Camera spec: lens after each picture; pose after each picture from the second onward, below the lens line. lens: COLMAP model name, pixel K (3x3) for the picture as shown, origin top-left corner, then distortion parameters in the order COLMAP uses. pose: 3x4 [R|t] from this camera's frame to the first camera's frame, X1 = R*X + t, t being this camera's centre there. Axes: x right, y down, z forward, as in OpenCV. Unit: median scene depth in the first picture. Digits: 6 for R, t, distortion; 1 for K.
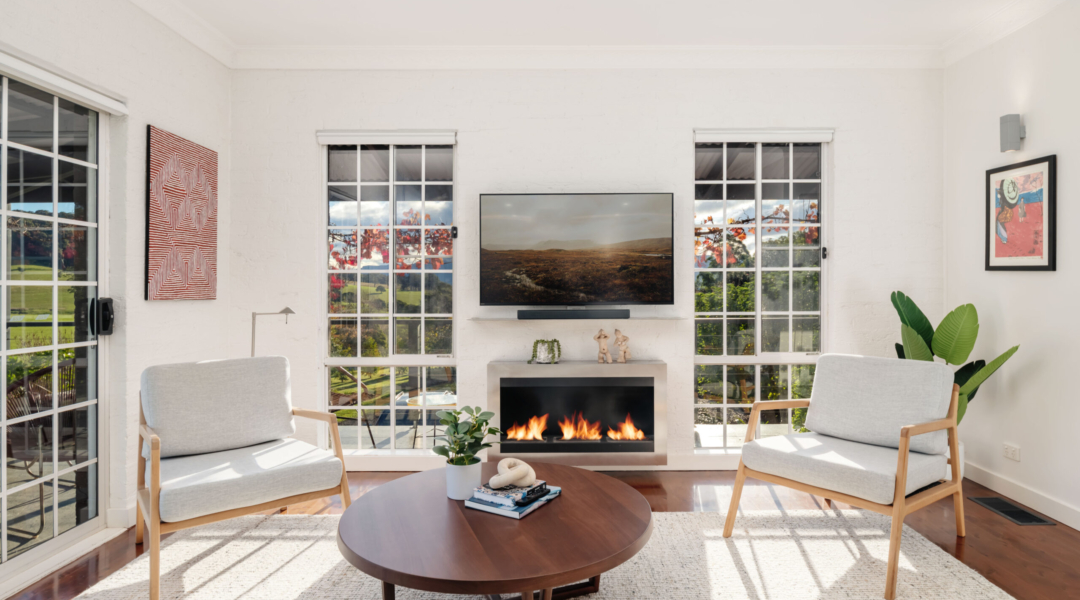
lens RADIAL K [[579.0, 0, 543.5], [0, 579.0, 285.2], [0, 0, 1]] dist [0.001501, 0.000105]
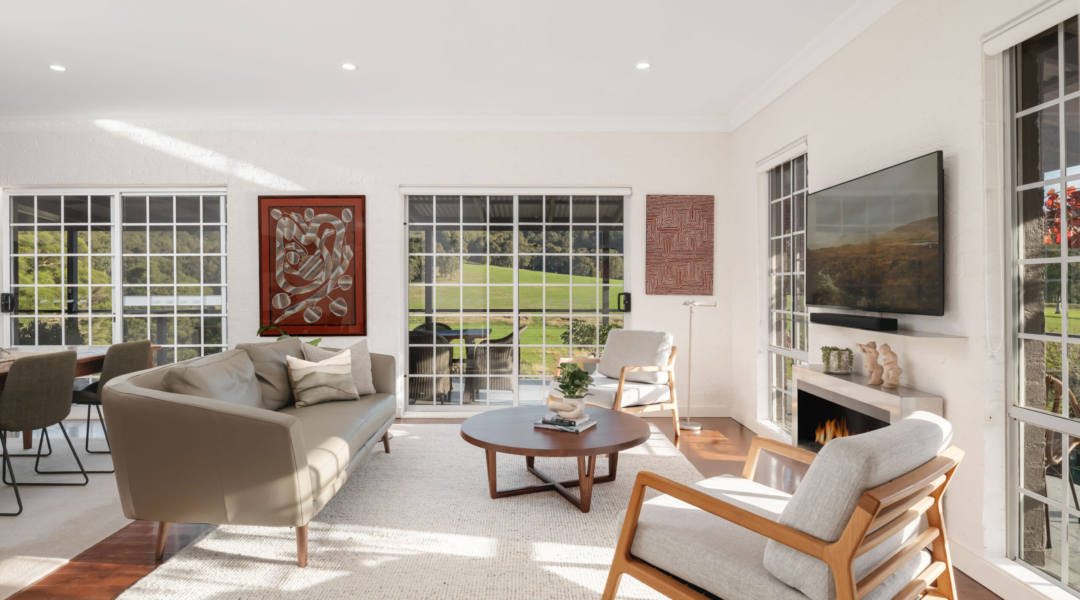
lens RADIAL K [[579.0, 0, 543.5], [0, 579.0, 285.2], [0, 0, 1]] dist [0.001501, 0.000105]
pose [[0.002058, 0.001980, -0.999996, 0.917312], [0.004928, 0.999986, 0.001990, -0.006201], [0.999986, -0.004933, 0.002048, 0.571277]]
